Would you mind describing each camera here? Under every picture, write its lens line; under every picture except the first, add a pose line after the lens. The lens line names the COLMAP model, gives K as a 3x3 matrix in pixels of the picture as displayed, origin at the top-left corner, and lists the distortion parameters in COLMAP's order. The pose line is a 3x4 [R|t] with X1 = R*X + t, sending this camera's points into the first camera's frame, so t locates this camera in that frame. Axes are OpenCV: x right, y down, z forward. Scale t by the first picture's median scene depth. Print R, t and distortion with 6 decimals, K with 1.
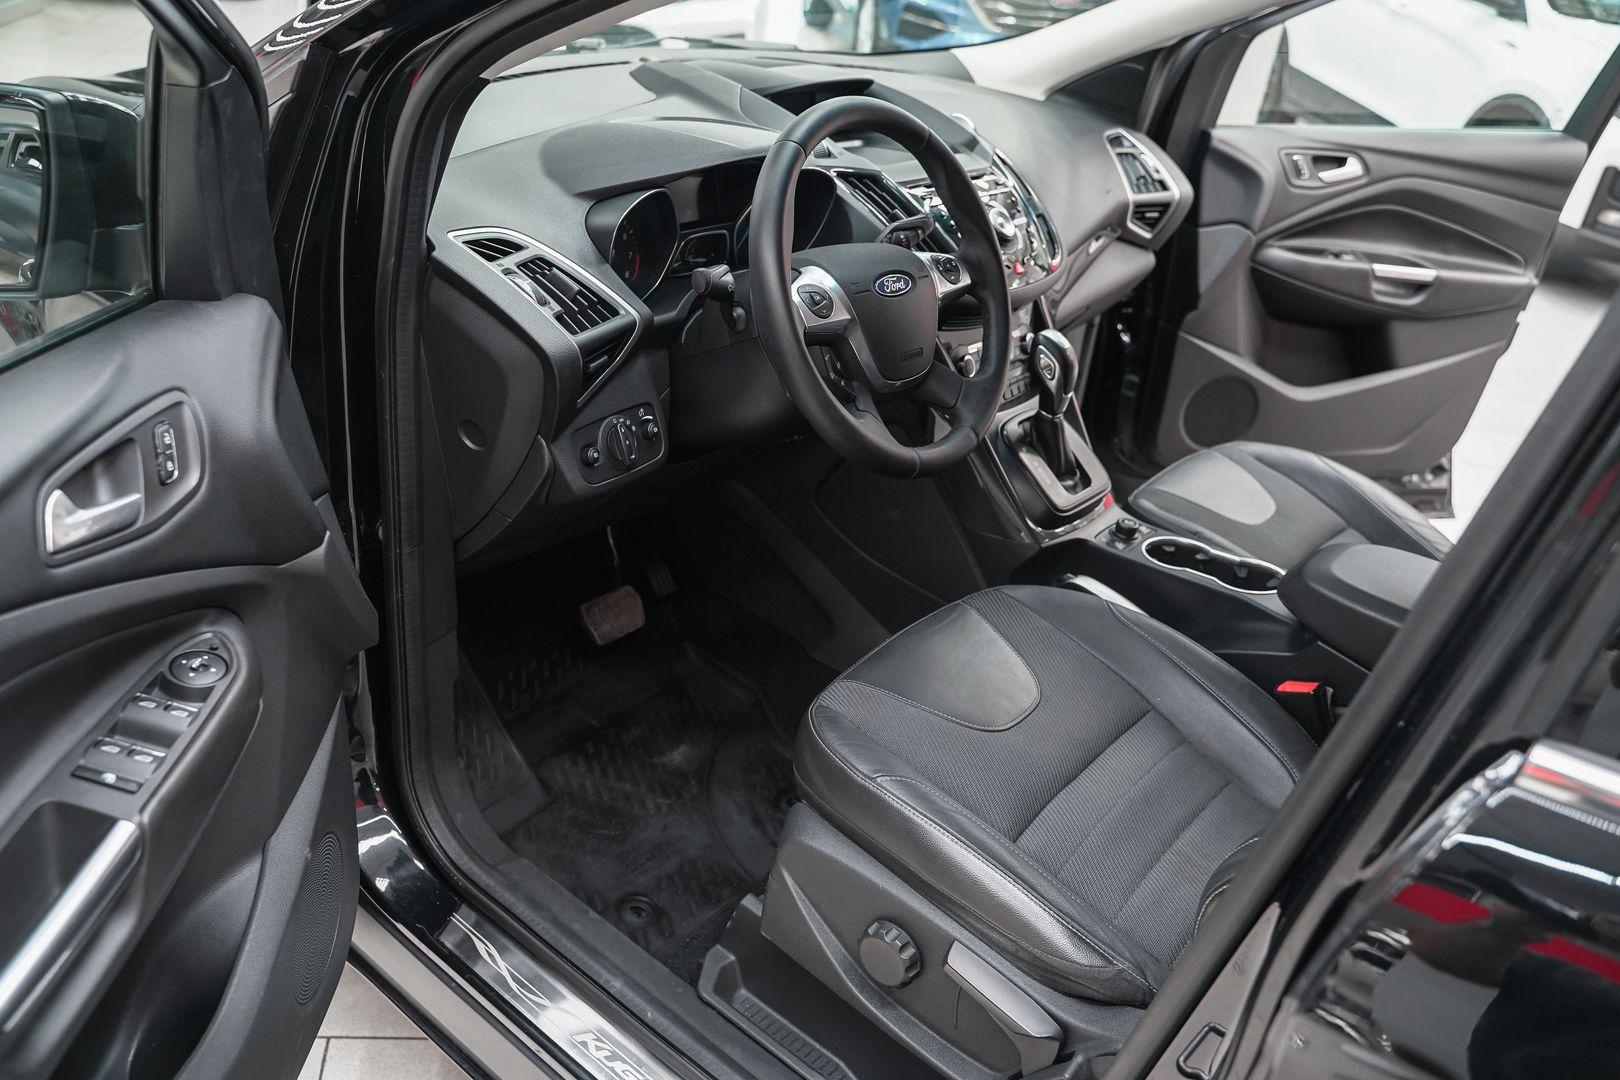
lens RADIAL K [[1314.9, 0, 810.0], [0, 1314.9, 540.0], [0, 0, 1]] dist [-0.115778, 0.089034]
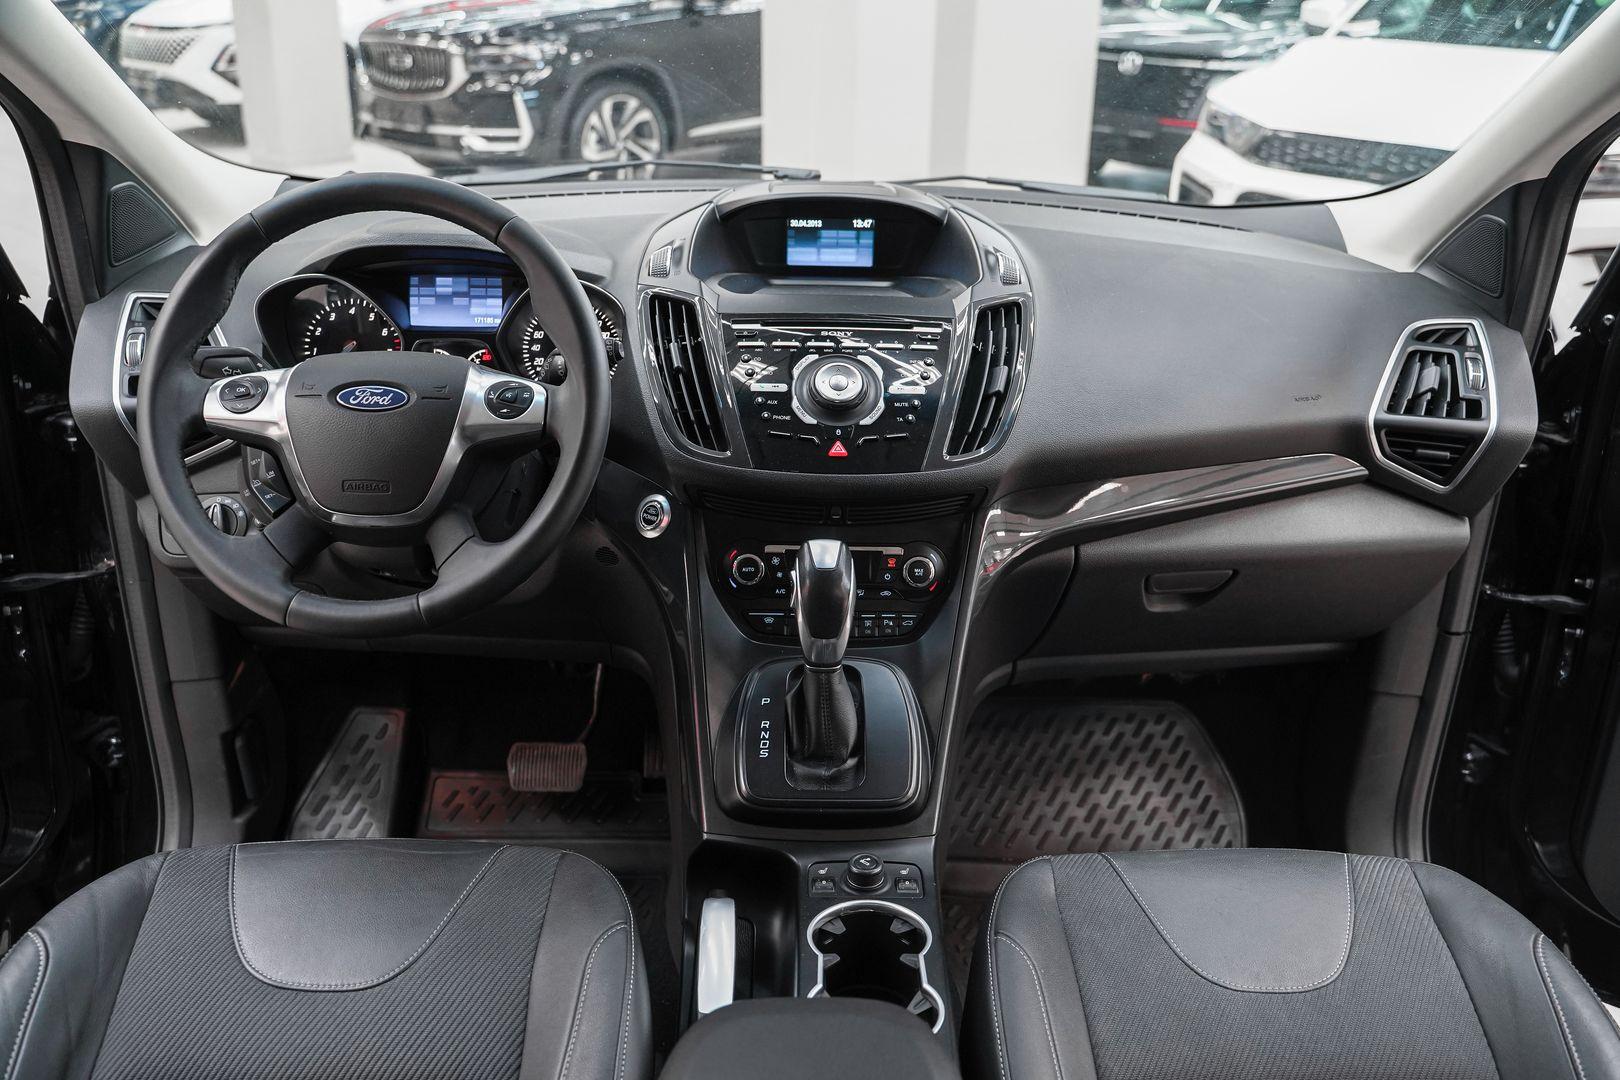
lens RADIAL K [[1331.8, 0, 810.0], [0, 1331.8, 540.0], [0, 0, 1]] dist [-0.103993, 0.074129]
pose [[0.645386, 0.192596, -0.739177, 0.622770], [-0.313210, 0.949325, -0.026117, -0.127096], [0.696689, 0.248373, 0.673004, 0.481747]]
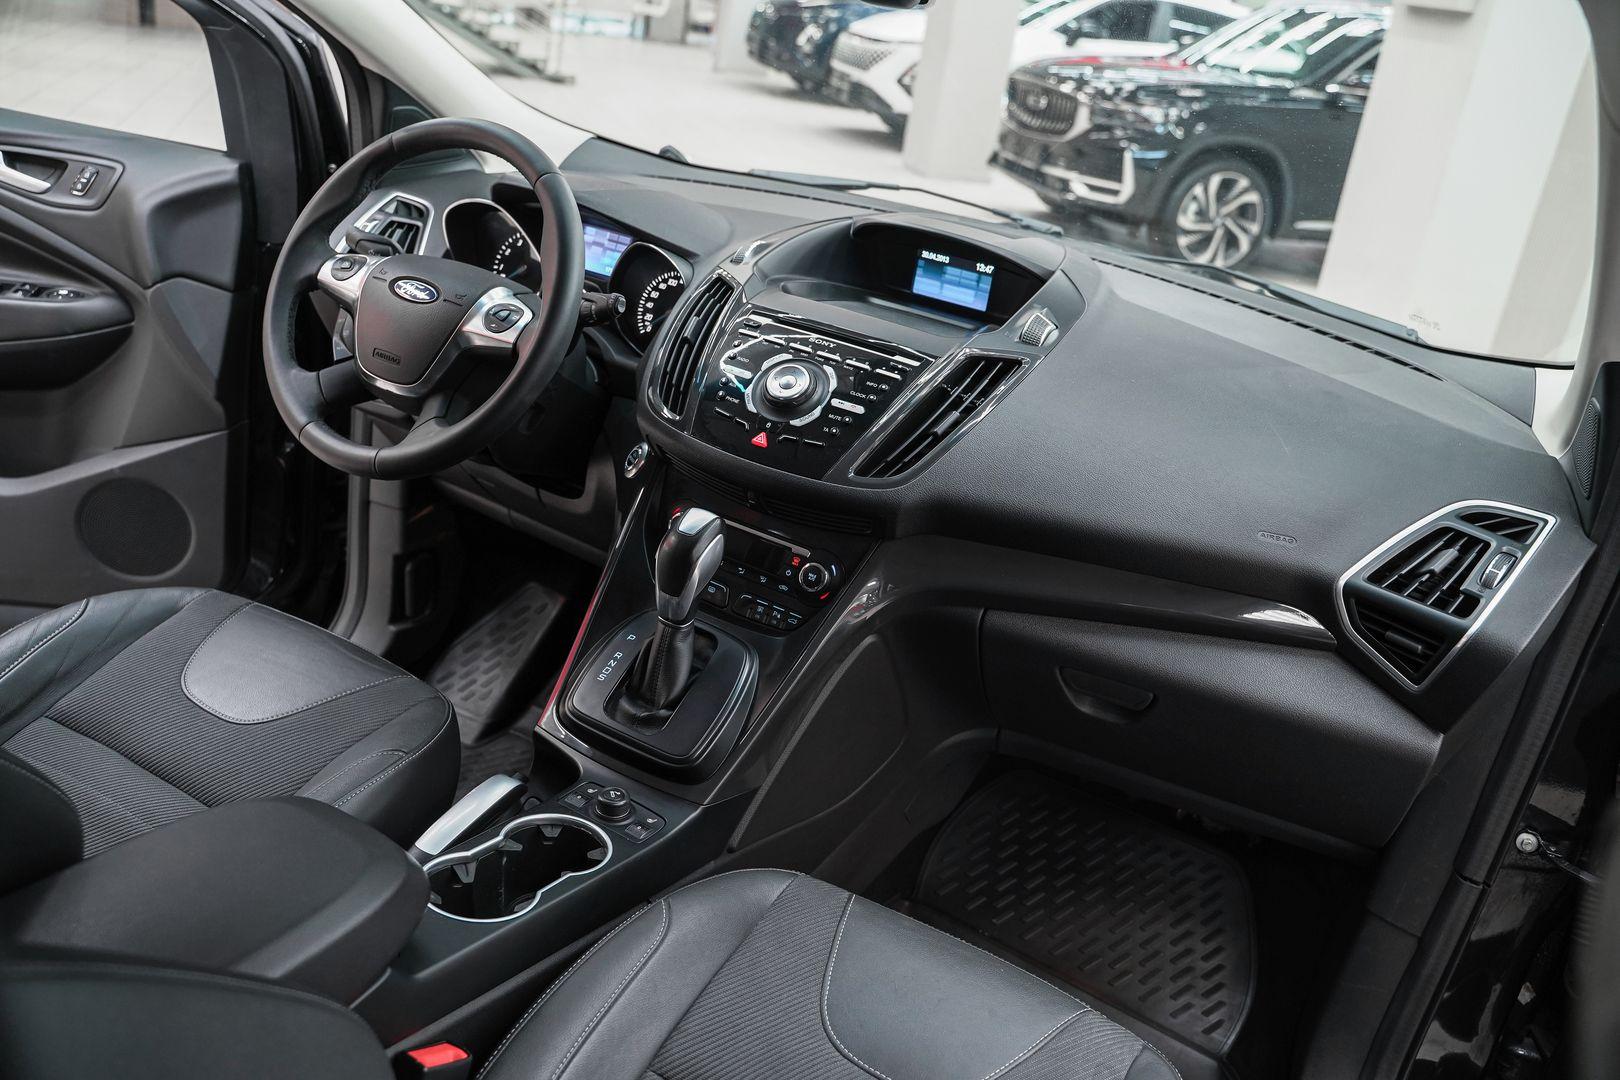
lens RADIAL K [[1314.9, 0, 810.0], [0, 1314.9, 540.0], [0, 0, 1]] dist [-0.115778, 0.089034]
pose [[0.179736, 0.295955, -0.938140, 0.809703], [-0.574930, 0.805441, 0.143943, -0.261097], [0.798217, 0.513493, 0.314920, 0.745893]]
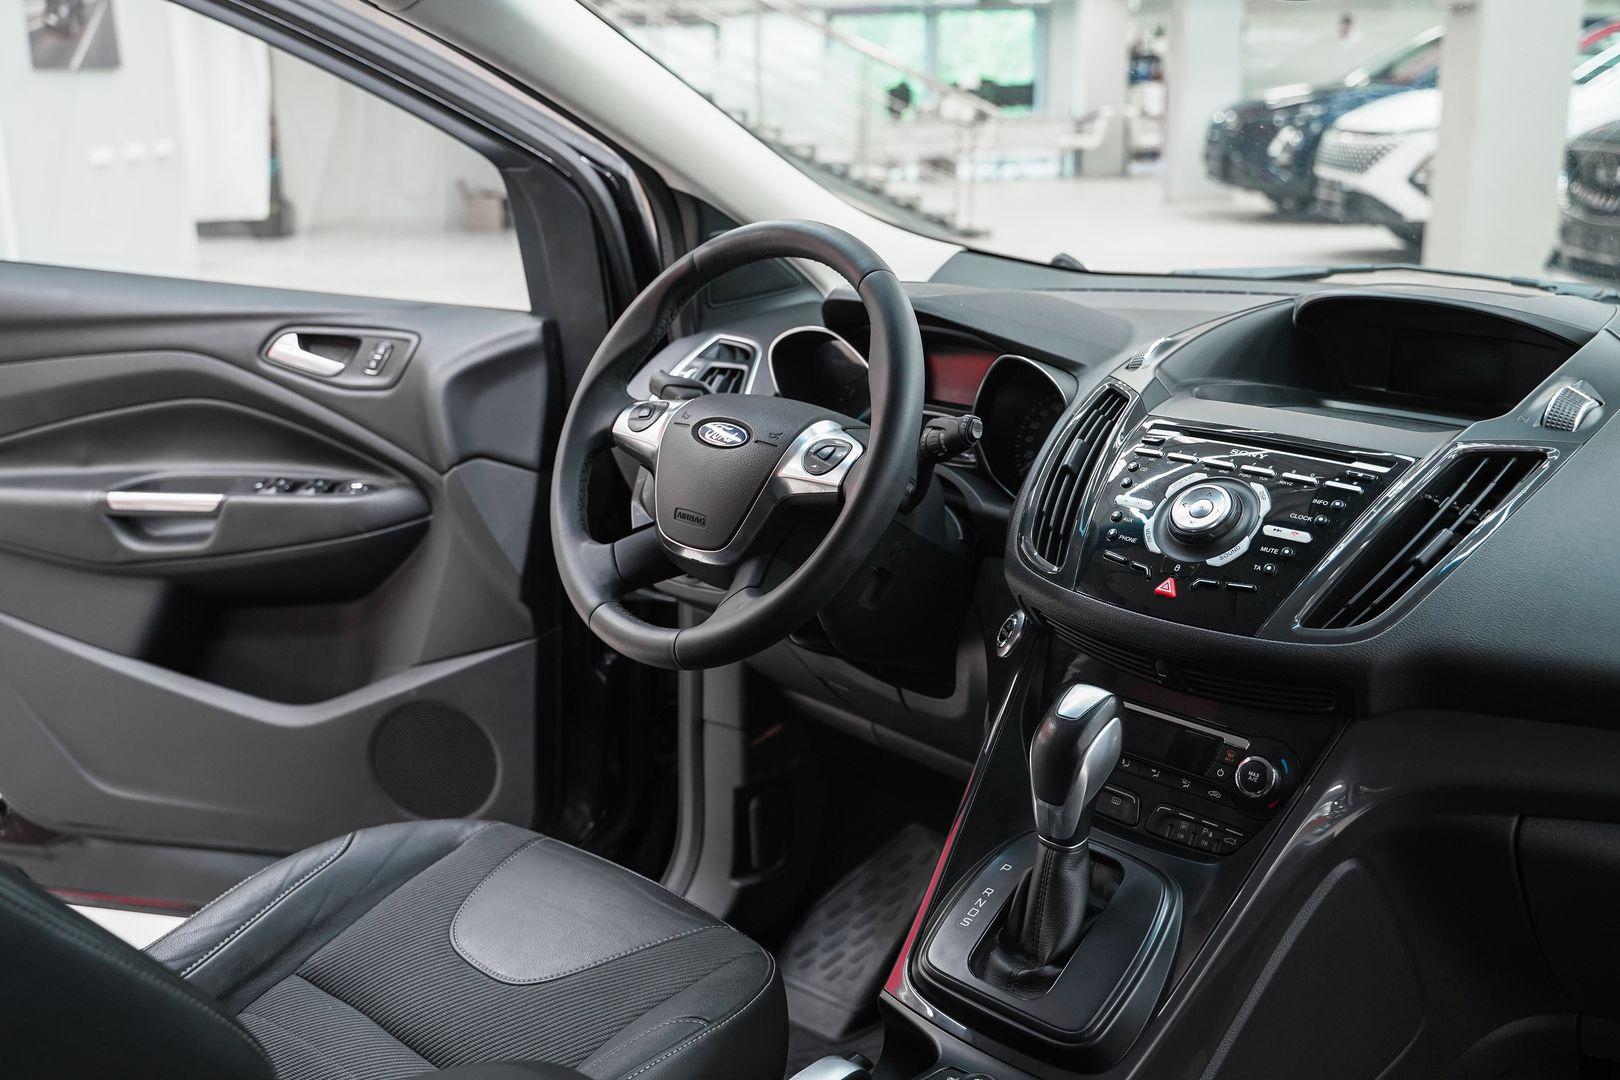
lens RADIAL K [[1668.0, 0, 765.8], [0, 1668.0, 518.0], [0, 0, 1]] dist [-0.063710, 0.109978]
pose [[-0.131413, 0.125840, -0.983308, 0.787006], [-0.481673, 0.858846, 0.174284, -0.249505], [0.866442, 0.496536, -0.052250, 0.801439]]
